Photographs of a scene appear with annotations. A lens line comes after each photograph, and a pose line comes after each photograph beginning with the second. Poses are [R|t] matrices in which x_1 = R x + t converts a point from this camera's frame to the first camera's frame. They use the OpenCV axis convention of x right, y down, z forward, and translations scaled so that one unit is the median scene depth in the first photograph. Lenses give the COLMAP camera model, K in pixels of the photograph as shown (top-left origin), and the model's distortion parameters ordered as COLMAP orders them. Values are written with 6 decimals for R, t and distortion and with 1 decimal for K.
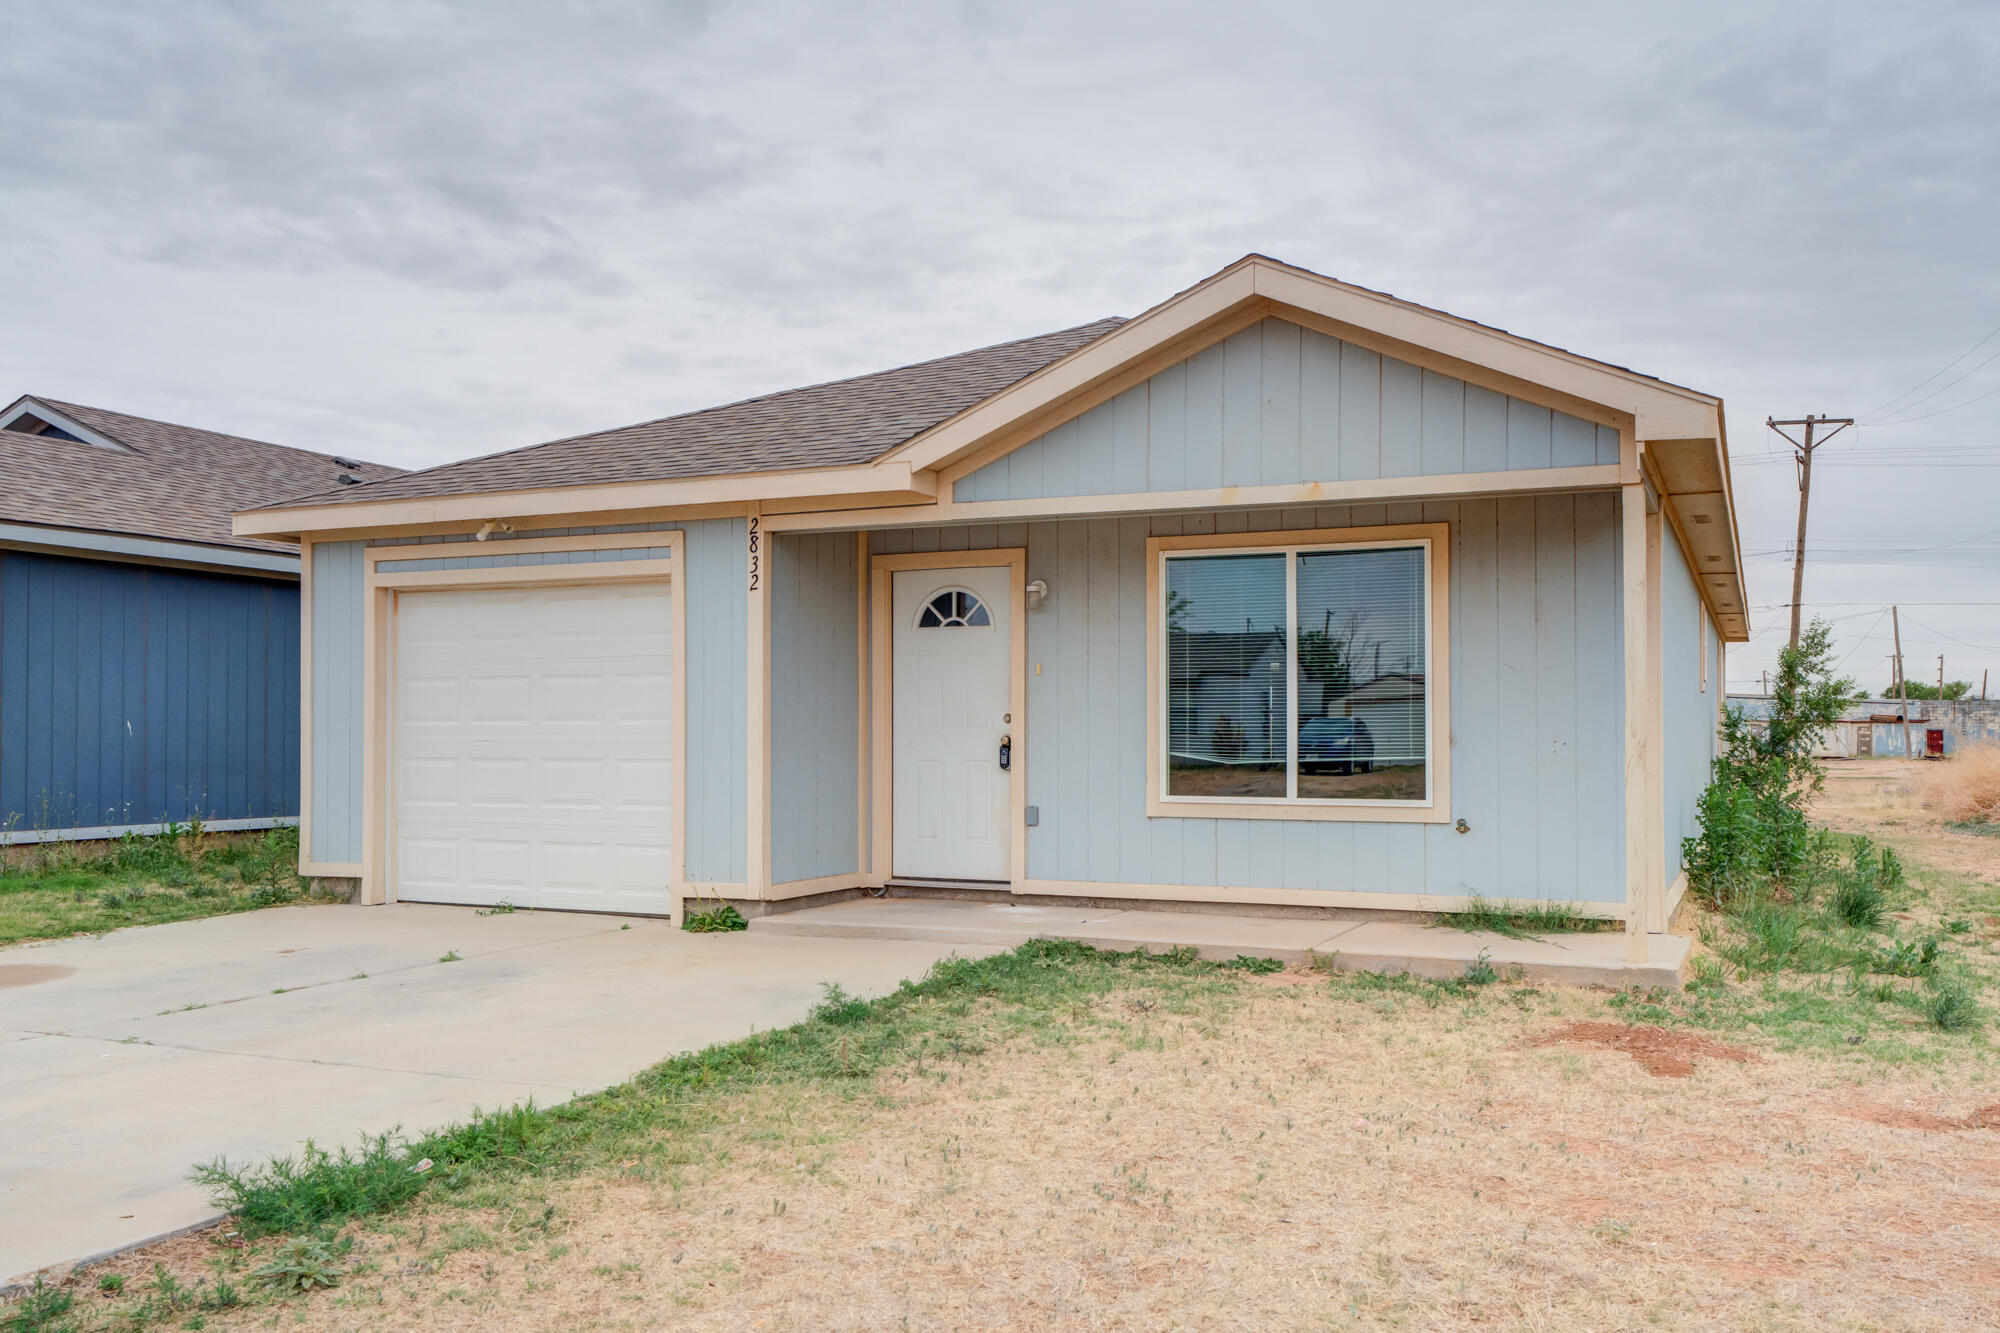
lens RADIAL K [[1670.3, 0, 999.8], [0, 1670.3, 700.7], [0, 0, 1]] dist [0.007617, 0.012633]
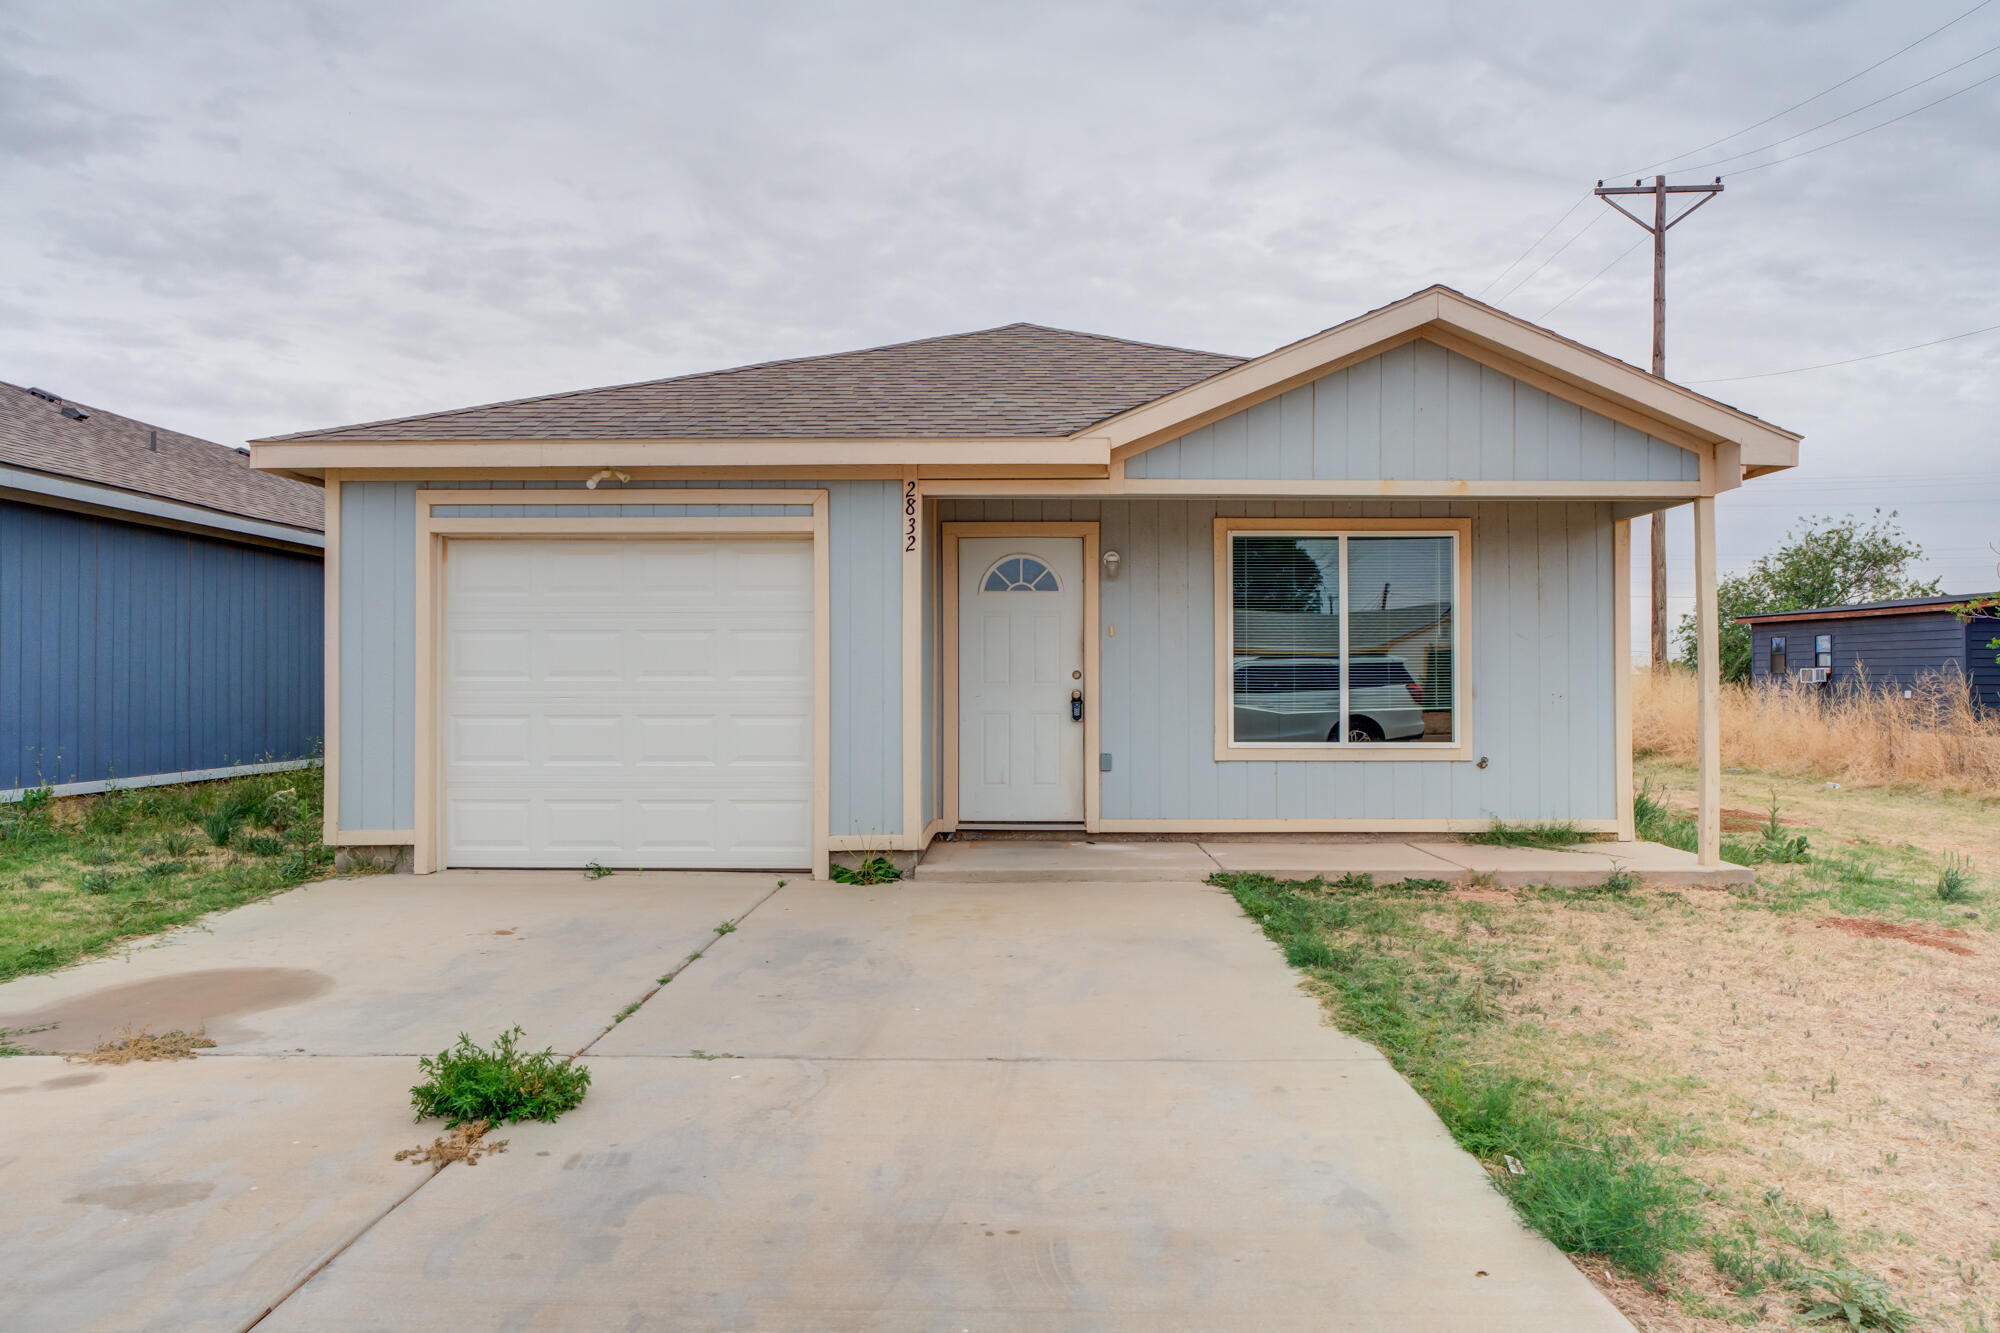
lens RADIAL K [[1377.5, 0, 1000.0], [0, 1377.5, 666.5], [0, 0, 1]] dist [-0.038467, 0.065622]
pose [[0.916327, 0.003540, 0.400414, -0.428684], [-0.007764, 0.999930, 0.008926, -0.002844], [-0.400355, -0.011288, 0.916291, 0.192259]]
